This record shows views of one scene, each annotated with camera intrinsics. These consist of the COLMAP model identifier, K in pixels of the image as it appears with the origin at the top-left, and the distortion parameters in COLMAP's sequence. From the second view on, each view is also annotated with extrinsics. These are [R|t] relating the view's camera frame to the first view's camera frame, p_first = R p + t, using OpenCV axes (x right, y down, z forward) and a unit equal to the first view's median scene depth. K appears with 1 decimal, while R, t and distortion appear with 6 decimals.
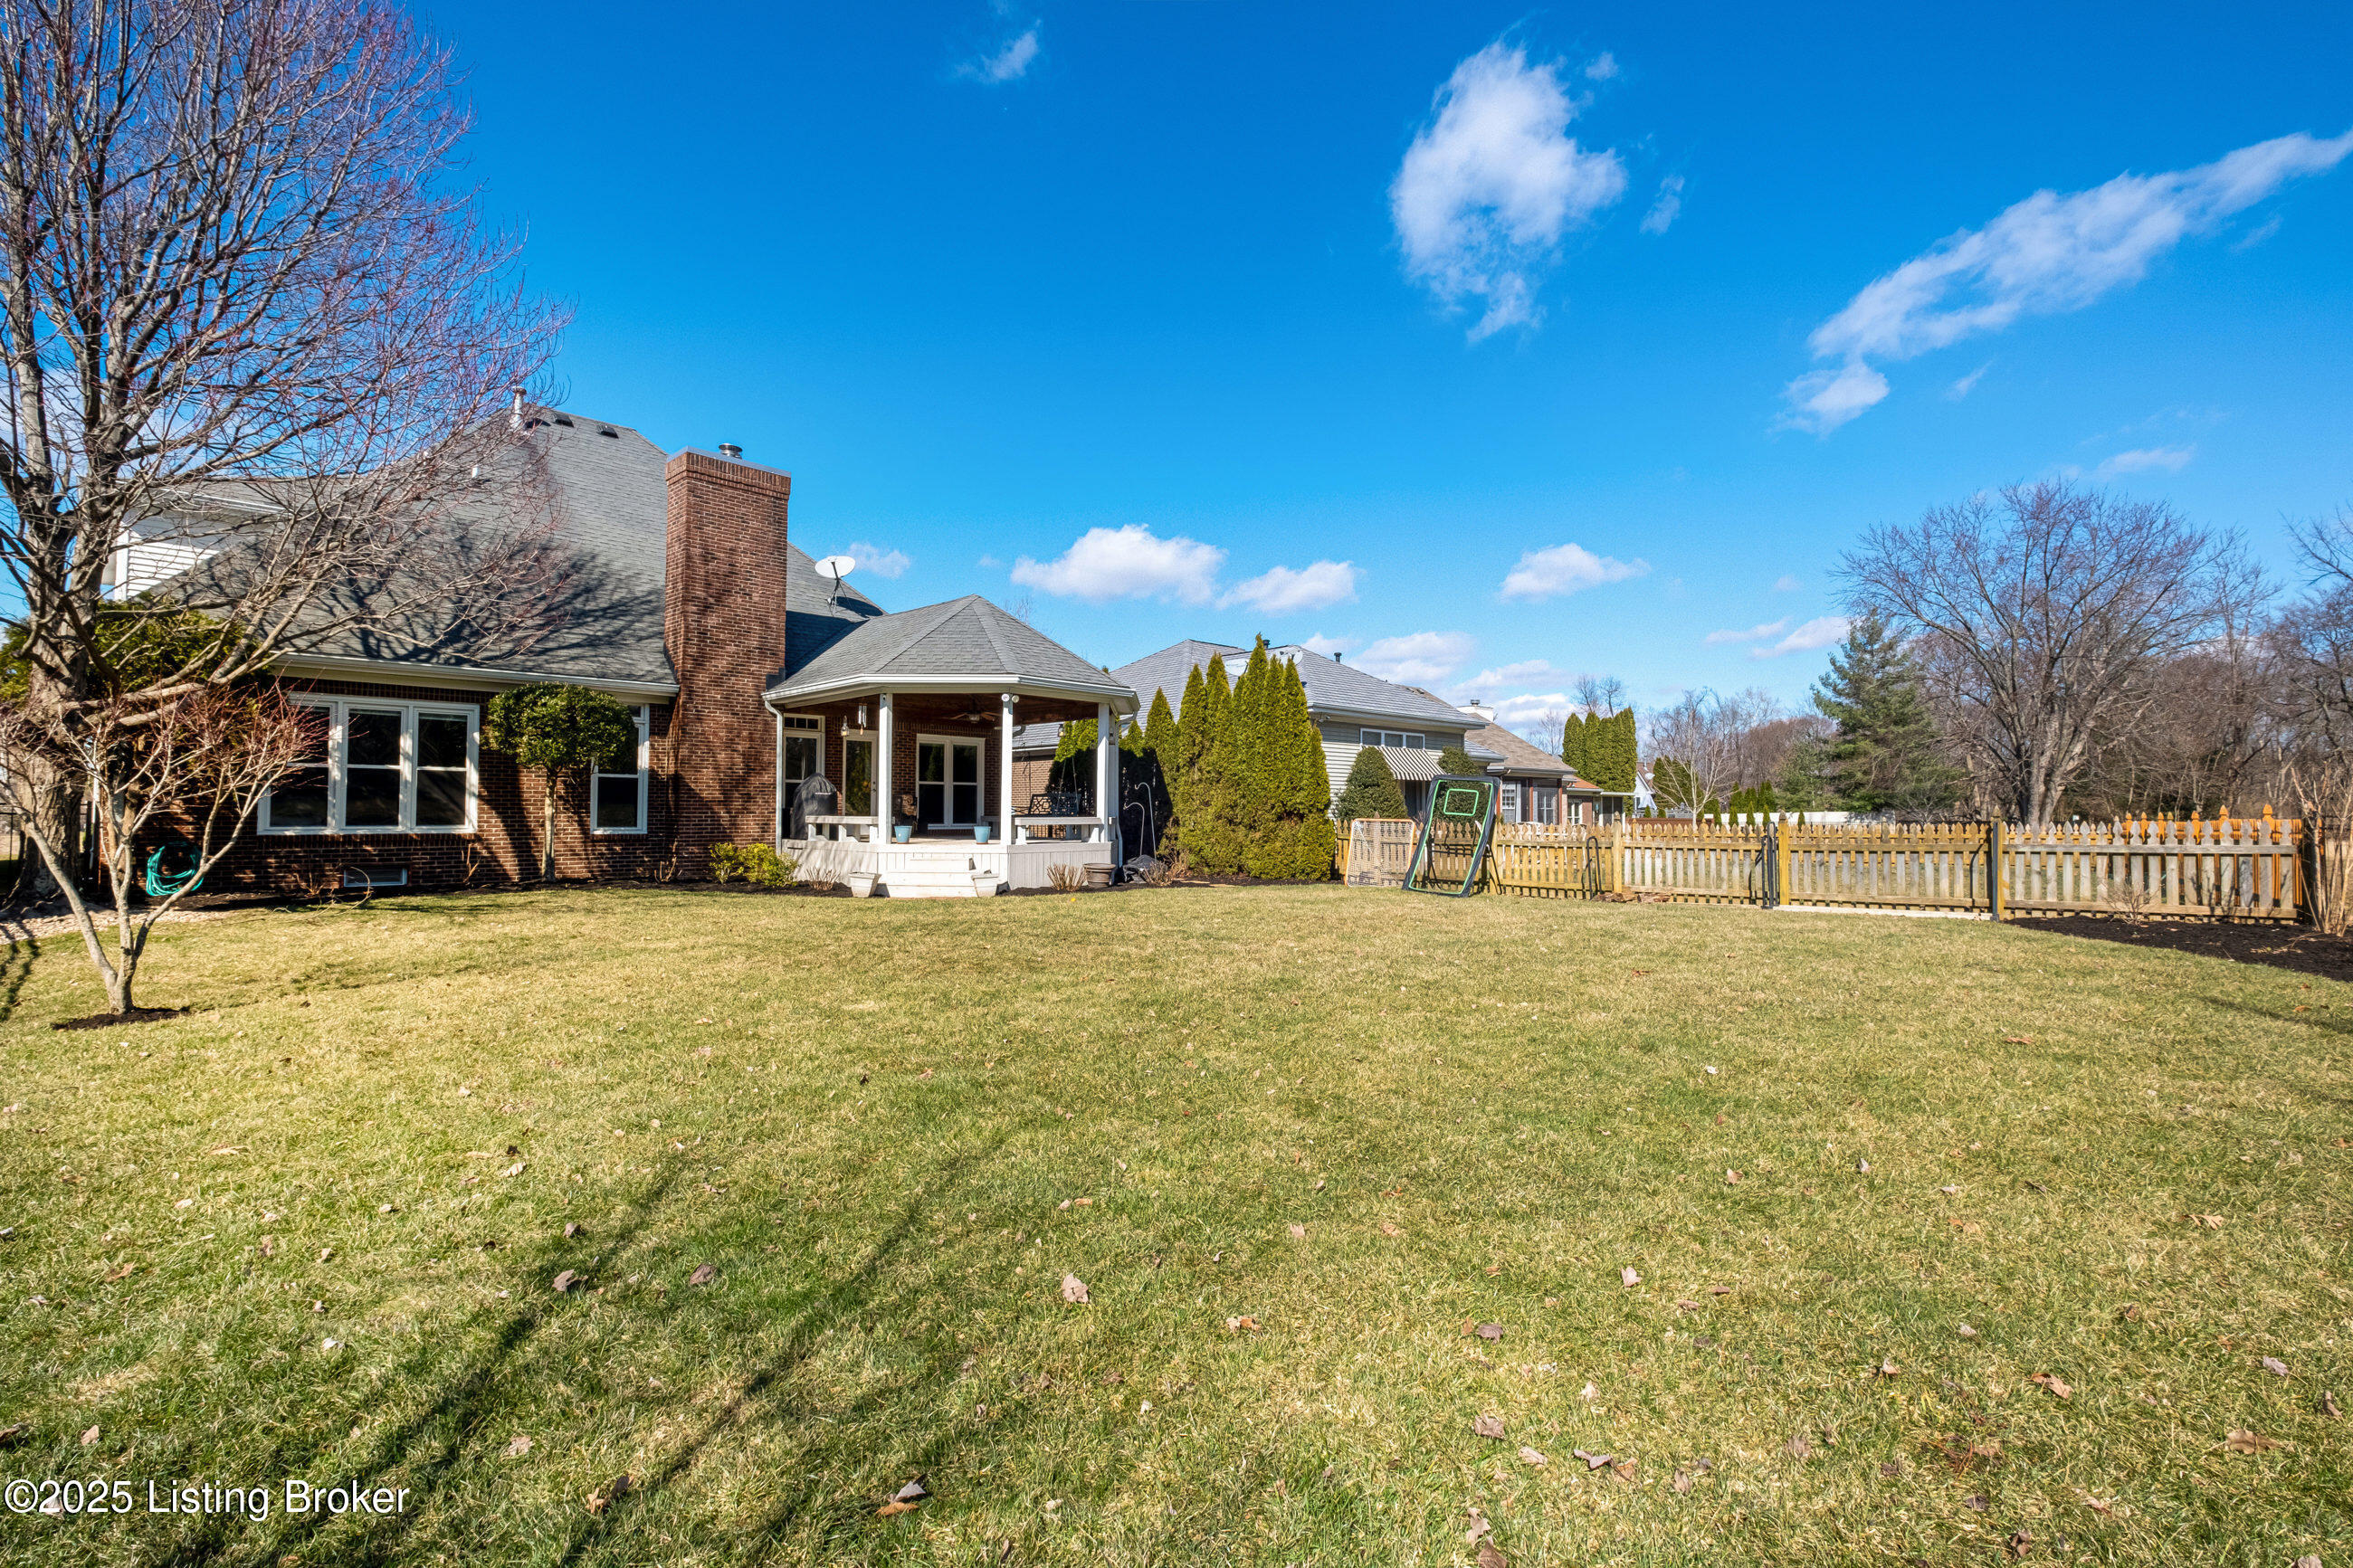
lens RADIAL K [[1043.1, 0, 1176.5], [0, 1043.1, 784.0], [0, 0, 1]] dist [0.000272, -0.000036]
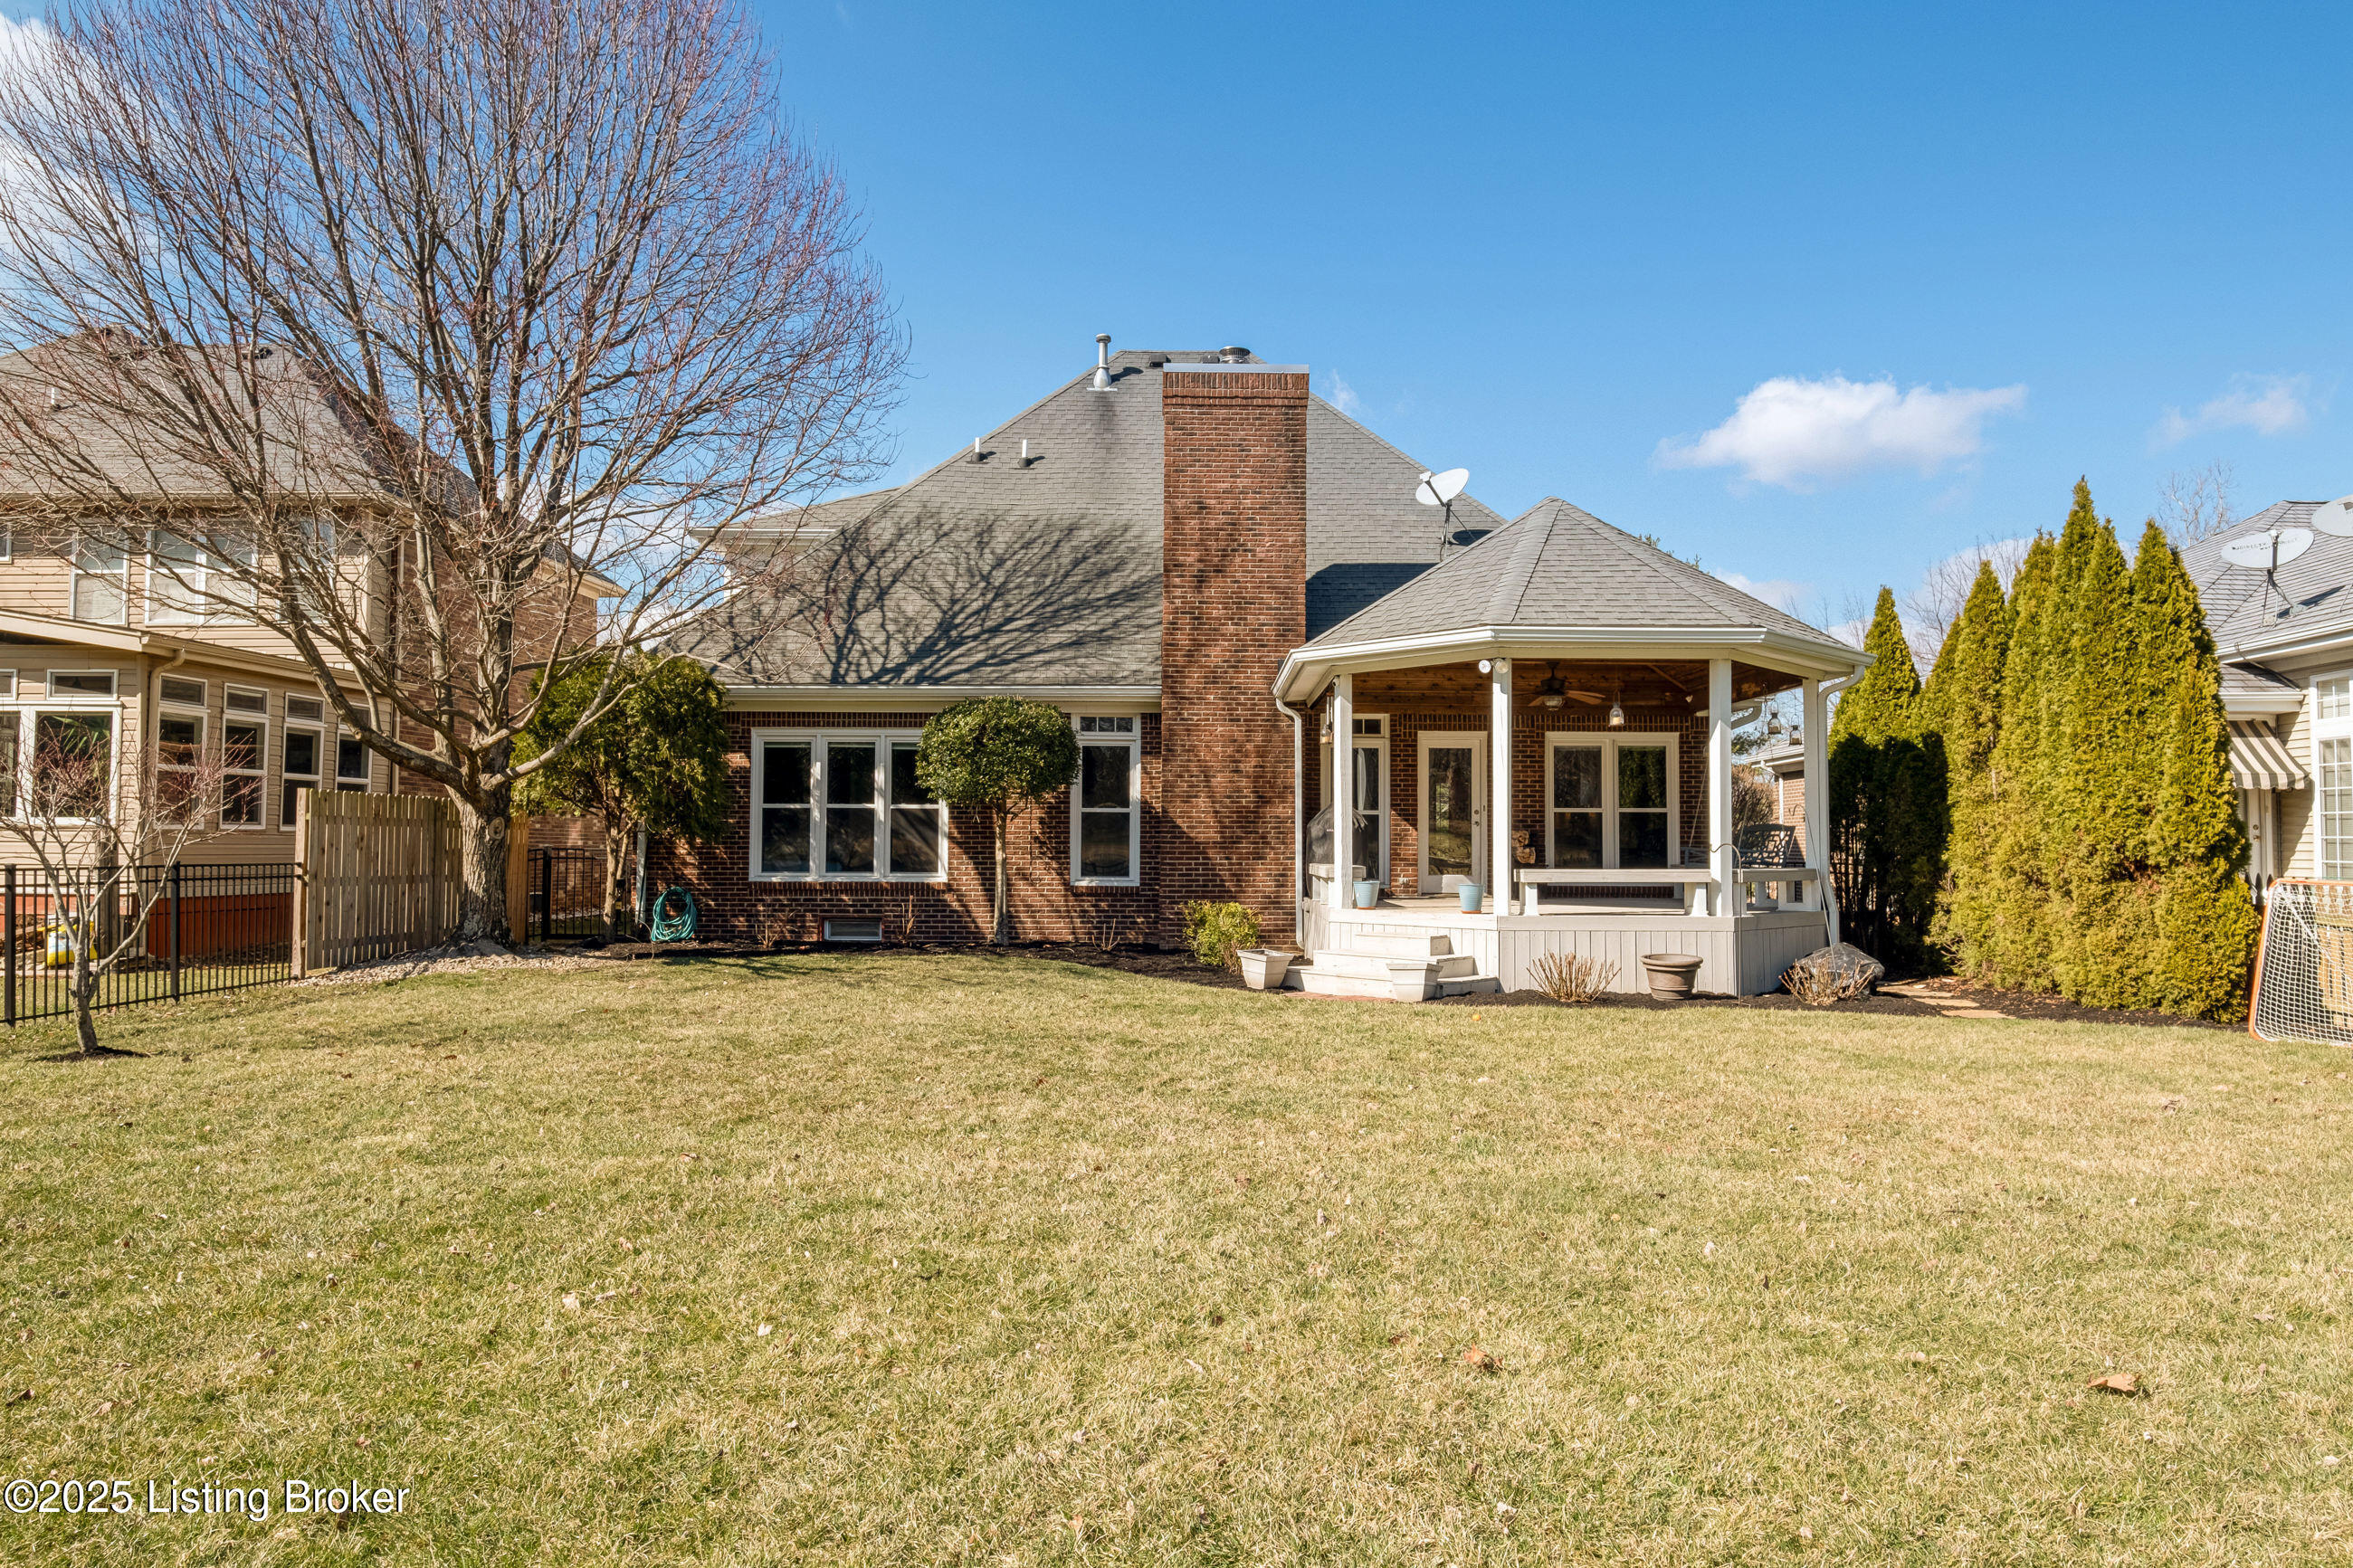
lens RADIAL K [[1538.9, 0, 1177.2], [0, 1538.9, 778.5], [0, 0, 1]] dist [0.001328, 0.001425]
pose [[0.689896, -0.033270, -0.723143, 0.320587], [0.017681, 0.999420, -0.029112, 0.002815], [0.723692, 0.007298, 0.690084, 0.252866]]
